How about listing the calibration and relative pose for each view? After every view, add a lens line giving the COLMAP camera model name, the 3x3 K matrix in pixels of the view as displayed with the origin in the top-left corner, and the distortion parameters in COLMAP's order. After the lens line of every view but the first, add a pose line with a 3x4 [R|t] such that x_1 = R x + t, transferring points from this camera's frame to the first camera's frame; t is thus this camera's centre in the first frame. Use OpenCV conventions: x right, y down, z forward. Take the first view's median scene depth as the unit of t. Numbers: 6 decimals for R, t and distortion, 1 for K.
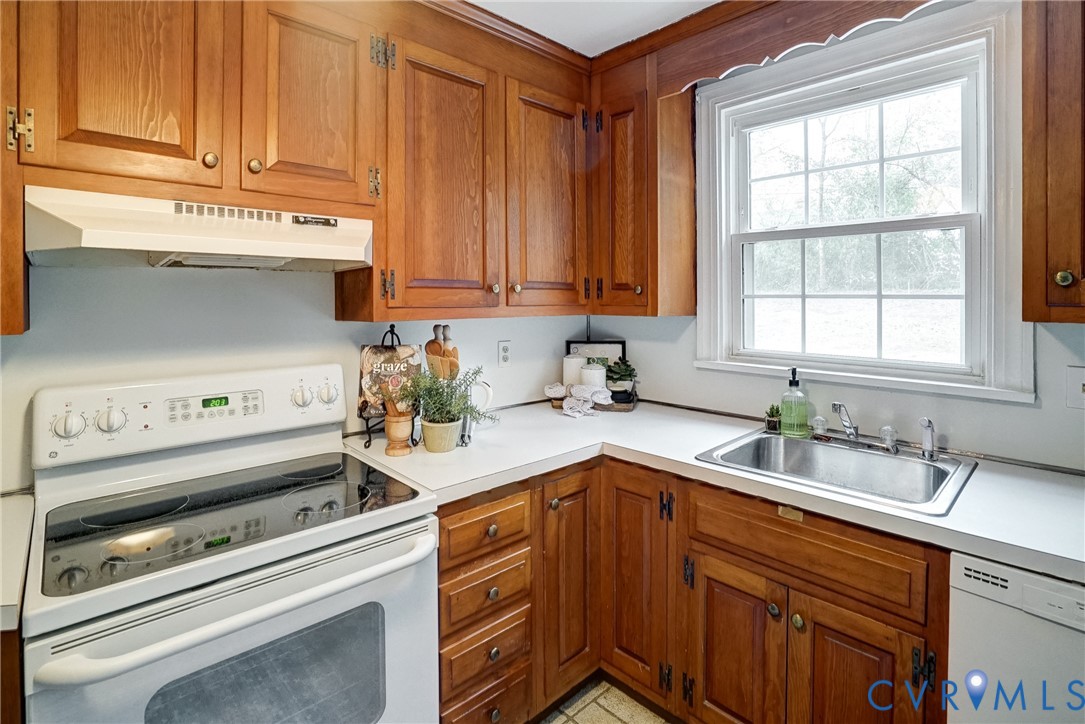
lens RADIAL K [[543.0, 0, 544.3], [0, 543.0, 290.4], [0, 0, 1]] dist [-0.001878, 0.001783]
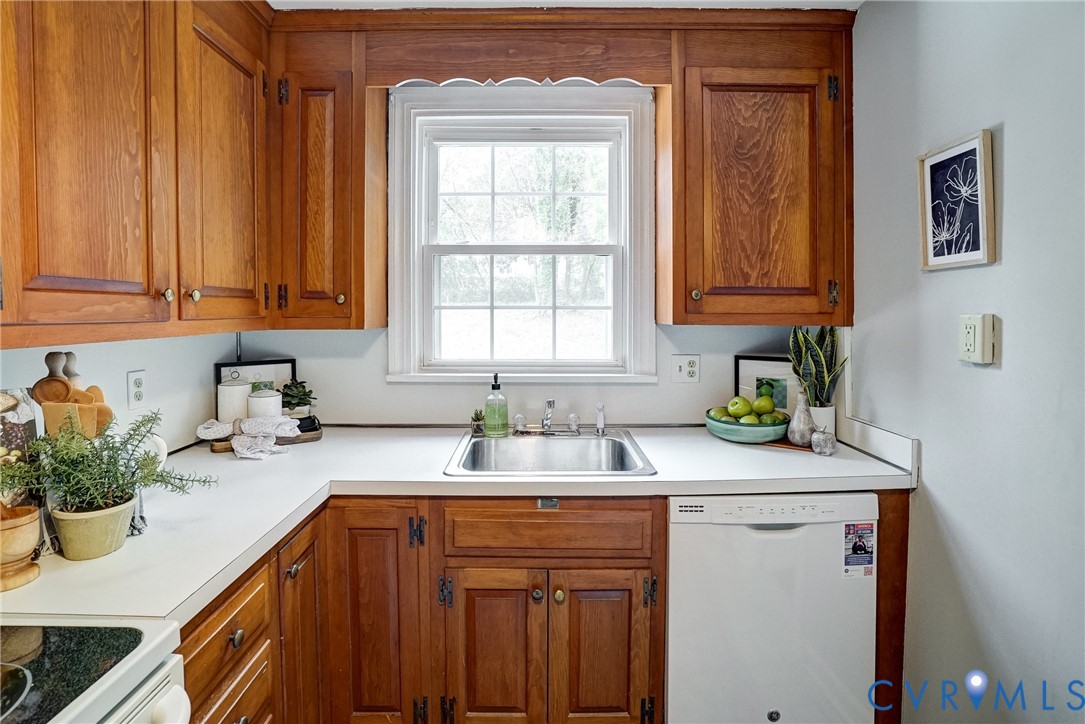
lens RADIAL K [[537.5, 0, 538.1], [0, 537.5, 314.3], [0, 0, 1]] dist [-0.028280, 0.029650]
pose [[0.693883, -0.006563, 0.720058, -0.255704], [-0.009956, 0.999775, 0.018706, 0.004090], [-0.720019, -0.020148, 0.693662, 0.194630]]
